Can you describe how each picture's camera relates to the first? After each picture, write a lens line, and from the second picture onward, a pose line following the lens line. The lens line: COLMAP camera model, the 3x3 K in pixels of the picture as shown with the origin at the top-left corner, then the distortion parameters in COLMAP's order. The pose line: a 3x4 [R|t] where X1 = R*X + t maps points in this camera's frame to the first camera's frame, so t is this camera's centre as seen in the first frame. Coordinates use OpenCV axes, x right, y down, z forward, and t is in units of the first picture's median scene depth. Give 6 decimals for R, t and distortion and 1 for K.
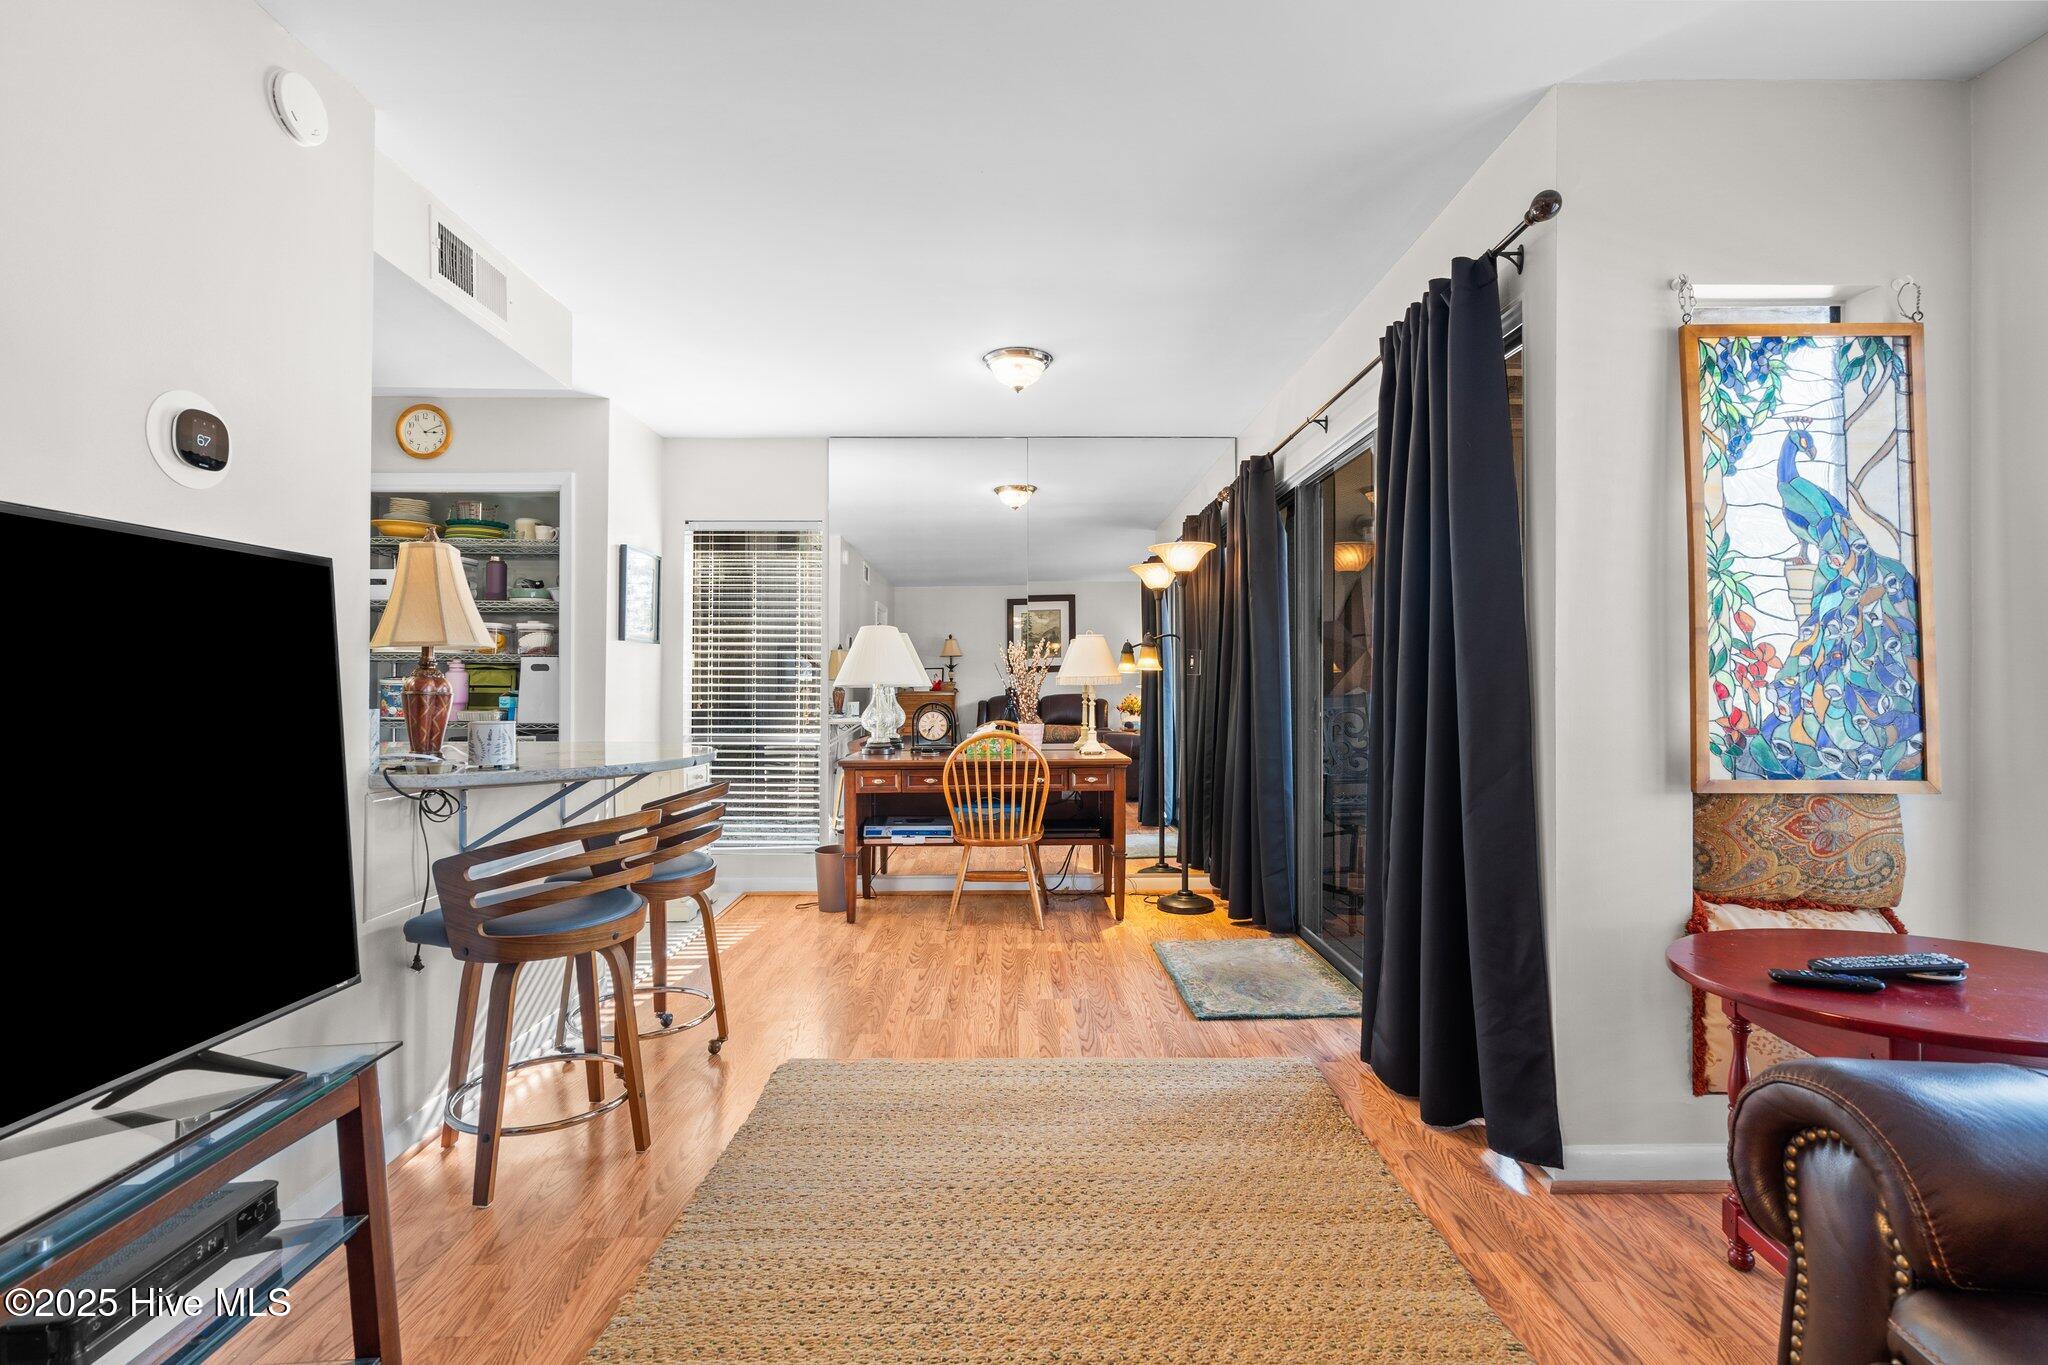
lens RADIAL K [[926.7, 0, 1016.4], [0, 926.7, 684.6], [0, 0, 1]] dist [-0.006783, 0.003227]
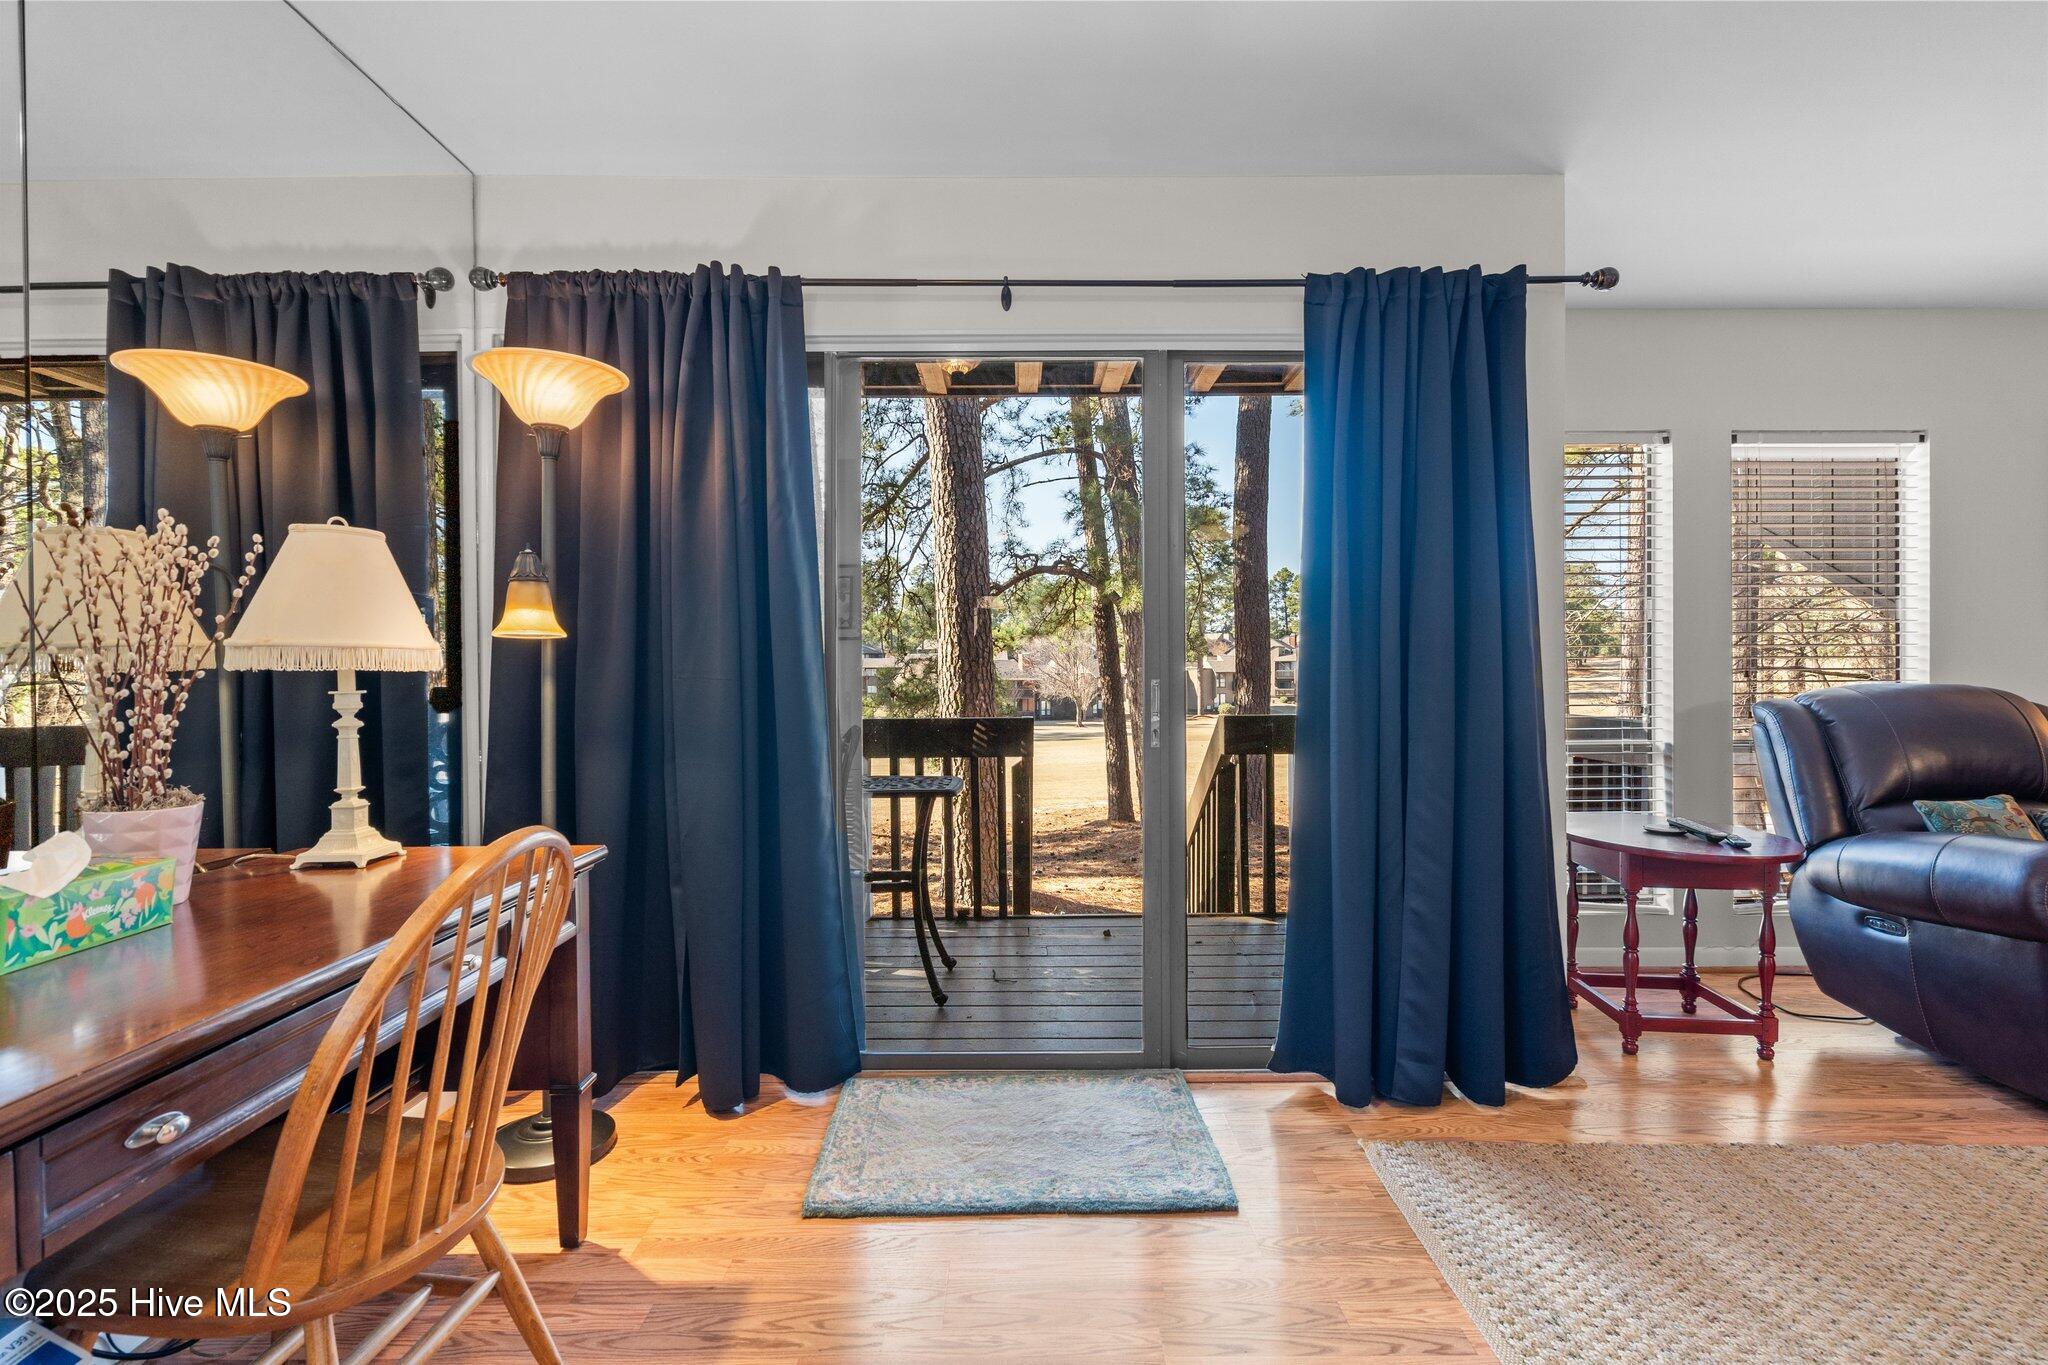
lens RADIAL K [[926.7, 0, 1026.8], [0, 926.7, 682.4], [0, 0, 1]] dist [-0.006783, 0.003227]
pose [[-0.004780, -0.005927, 0.999971, -0.415389], [0.001385, 0.999981, 0.005934, 0.004249], [-0.999988, 0.001414, -0.004771, 1.129320]]
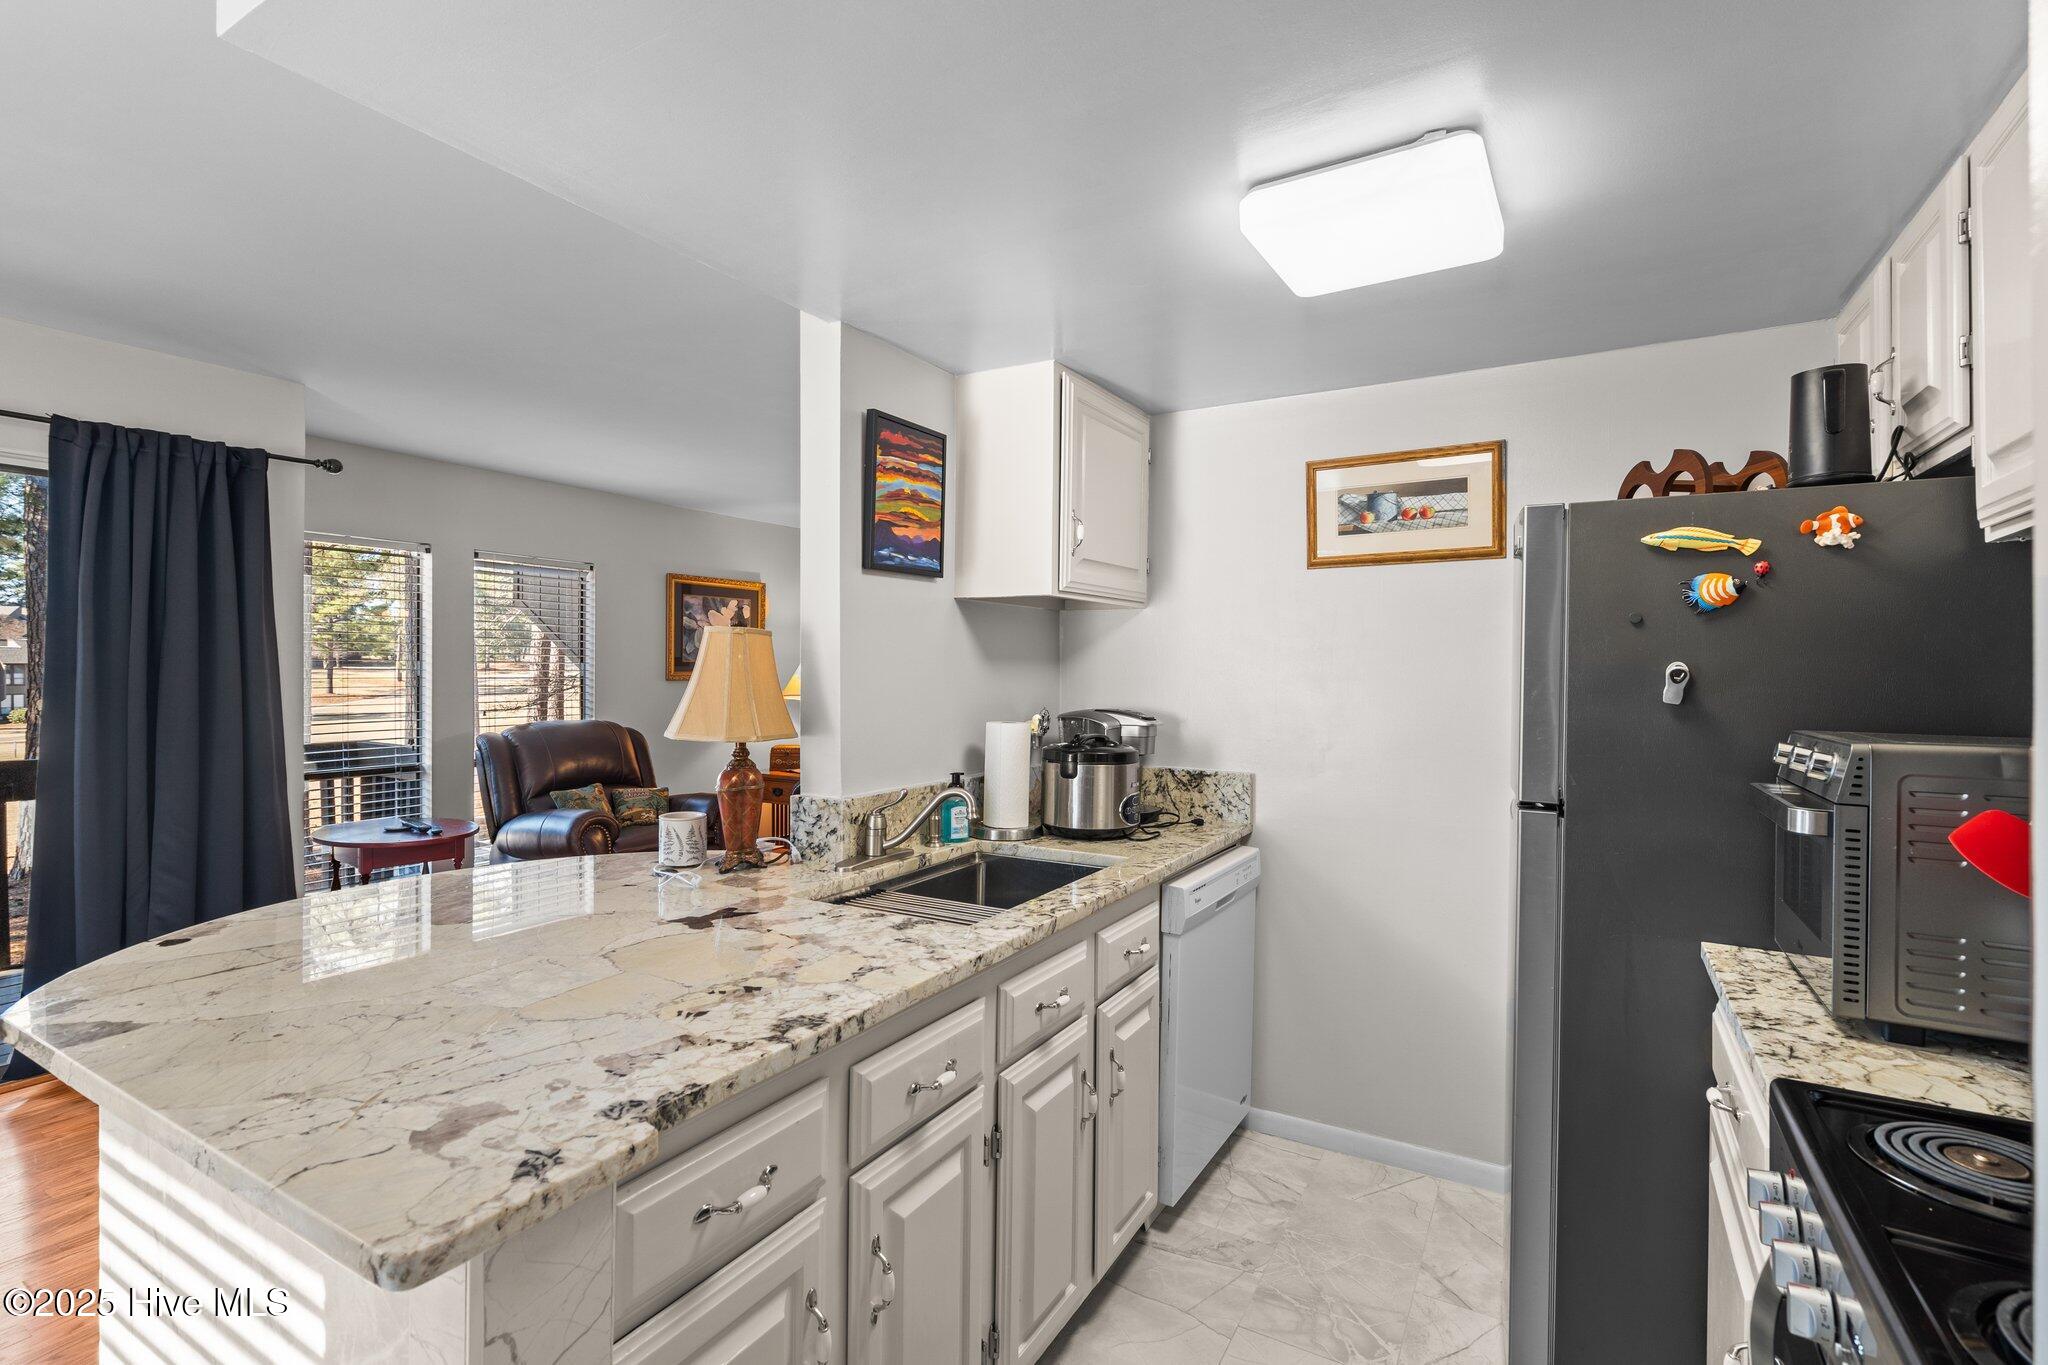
lens RADIAL K [[926.7, 0, 1018.5], [0, 926.7, 673.4], [0, 0, 1]] dist [-0.006783, 0.003227]
pose [[-0.861506, -0.006239, 0.507709, -0.971406], [-0.008482, 0.999962, -0.002104, -0.073922], [-0.507676, -0.006119, -0.861526, 1.199518]]
